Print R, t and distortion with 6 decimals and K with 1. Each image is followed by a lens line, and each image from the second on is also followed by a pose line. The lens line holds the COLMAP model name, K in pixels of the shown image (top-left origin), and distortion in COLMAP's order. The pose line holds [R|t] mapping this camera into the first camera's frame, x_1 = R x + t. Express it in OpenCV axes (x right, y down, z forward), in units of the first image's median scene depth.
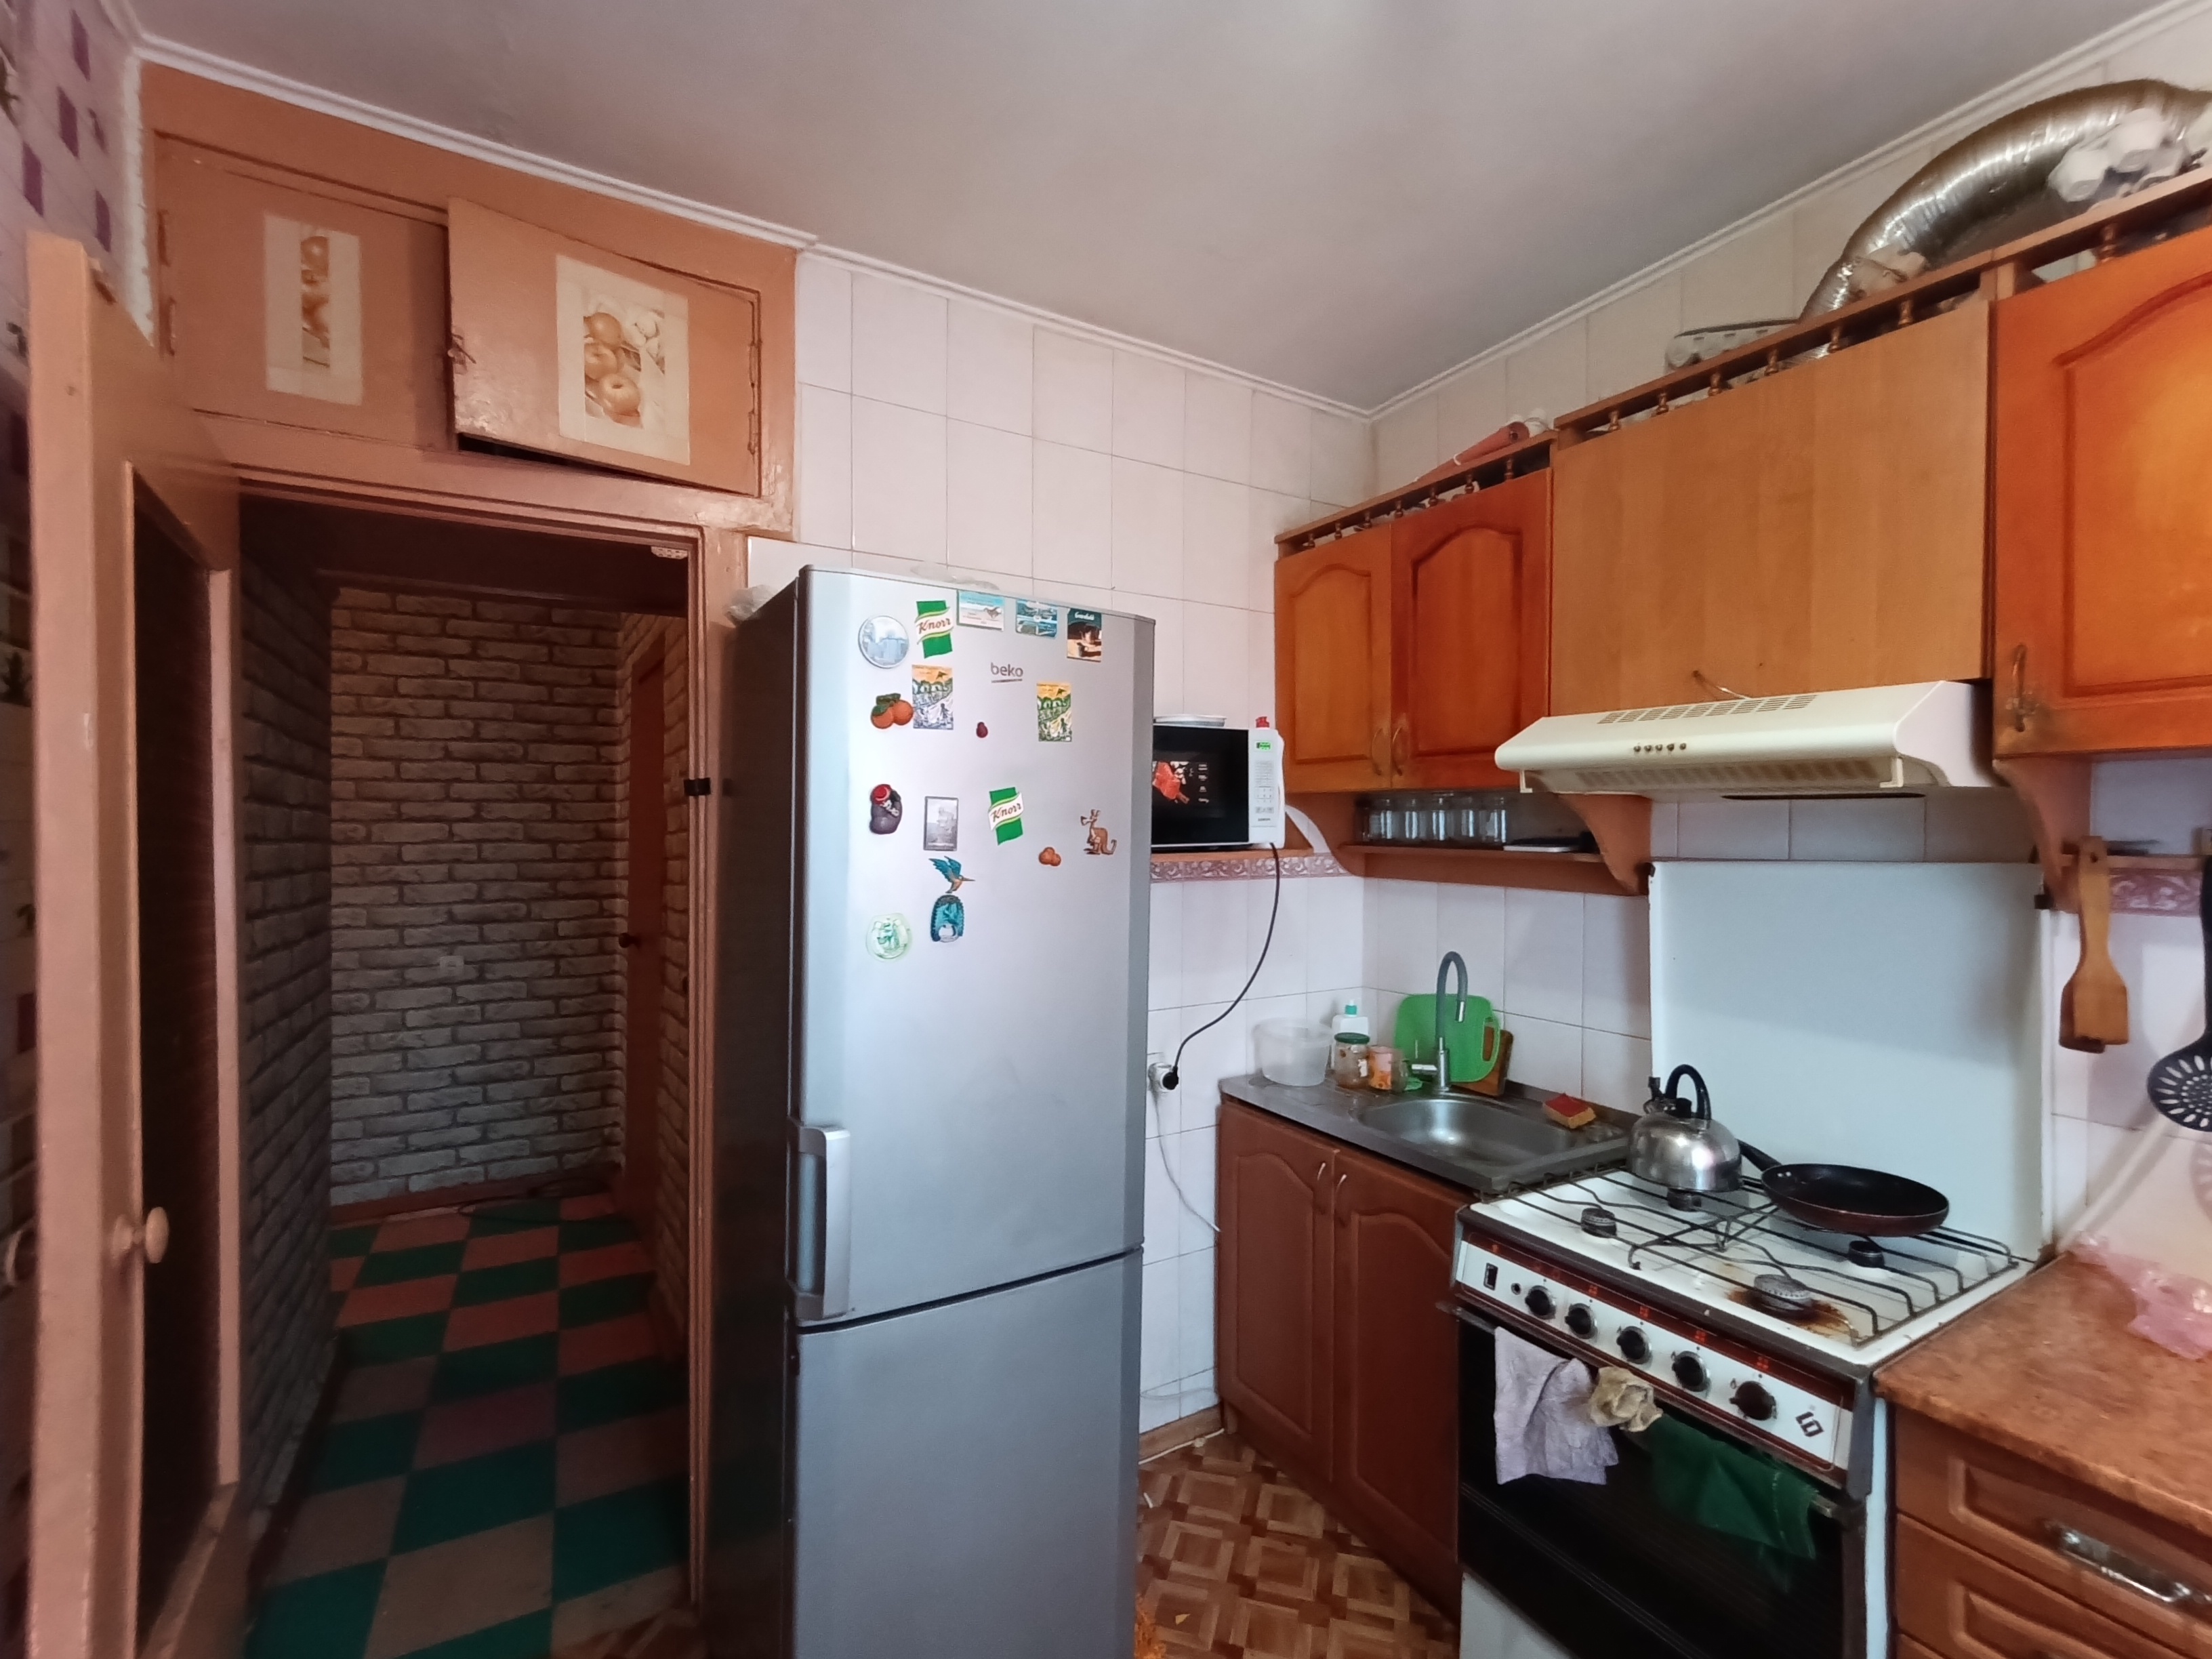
lens RADIAL K [[997.7, 0, 1108.3], [0, 997.7, 830.7], [0, 0, 1]] dist [-0.004930, 0.000087]
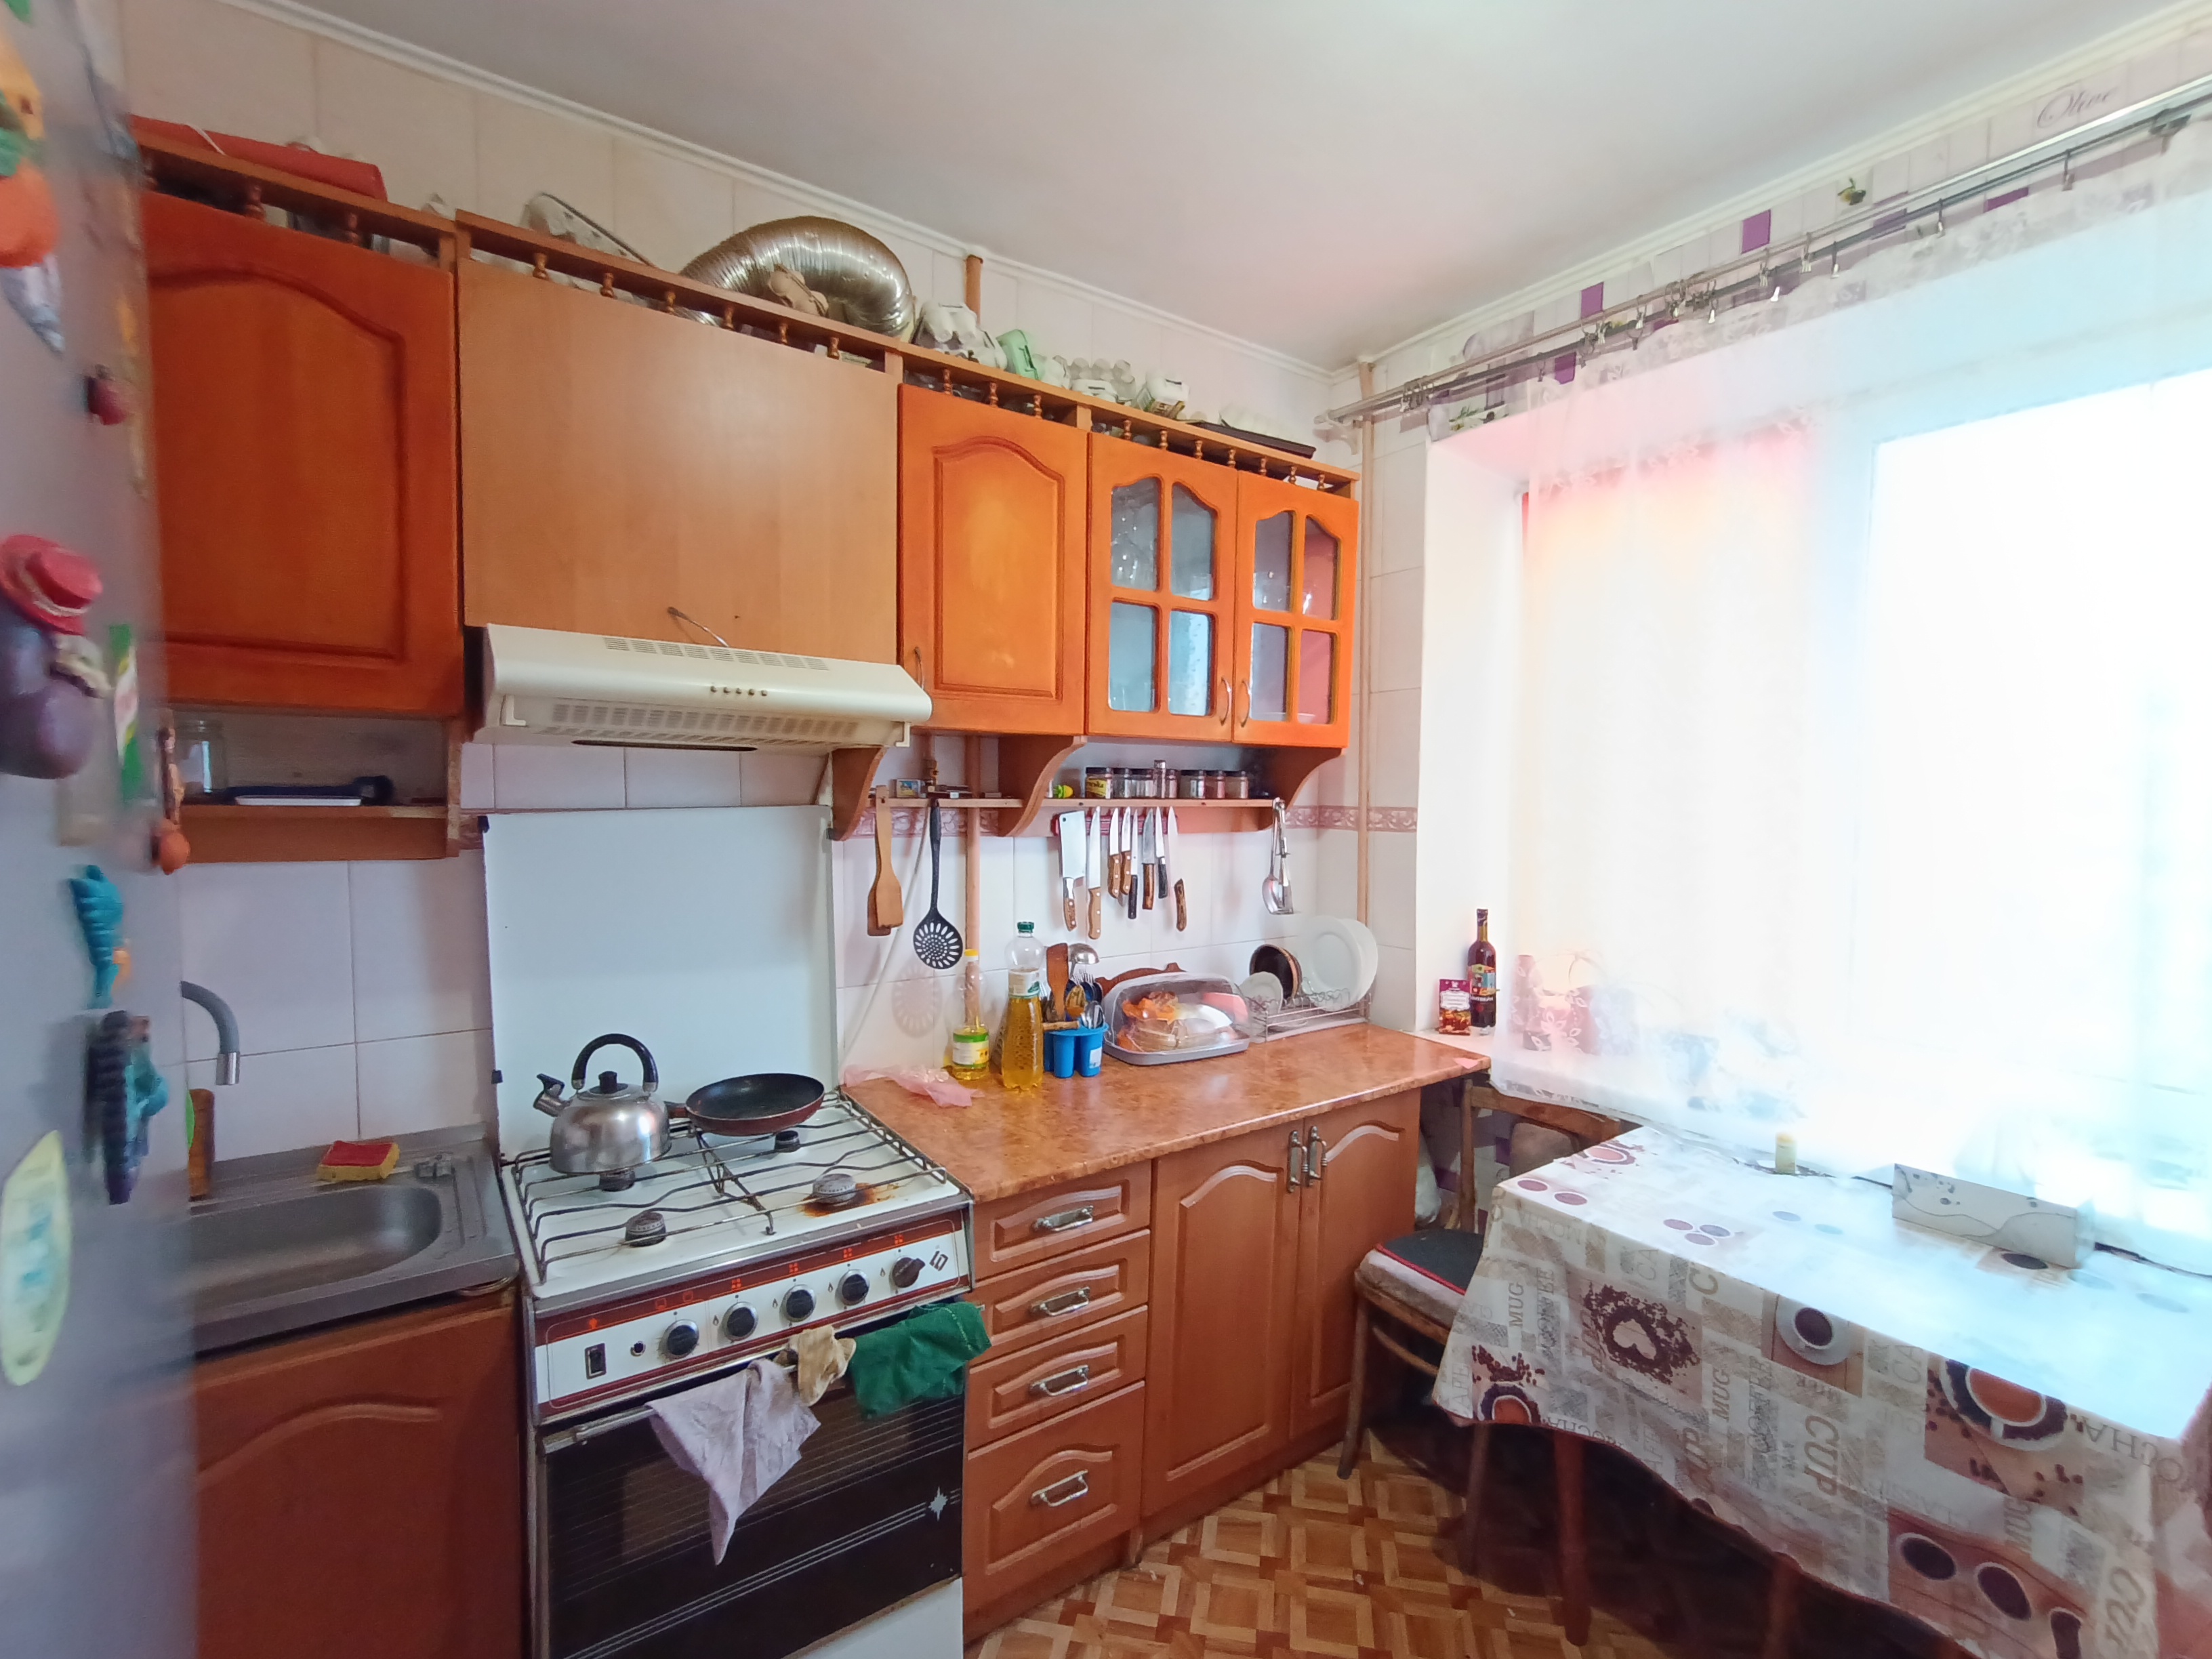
lens RADIAL K [[997.7, 0, 1112.8], [0, 997.7, 837.3], [0, 0, 1]] dist [-0.004930, 0.000087]
pose [[-0.098520, -0.053296, 0.993707, -0.416857], [-0.011447, 0.998559, 0.052422, 0.000961], [-0.995069, -0.006210, -0.098988, 0.722542]]
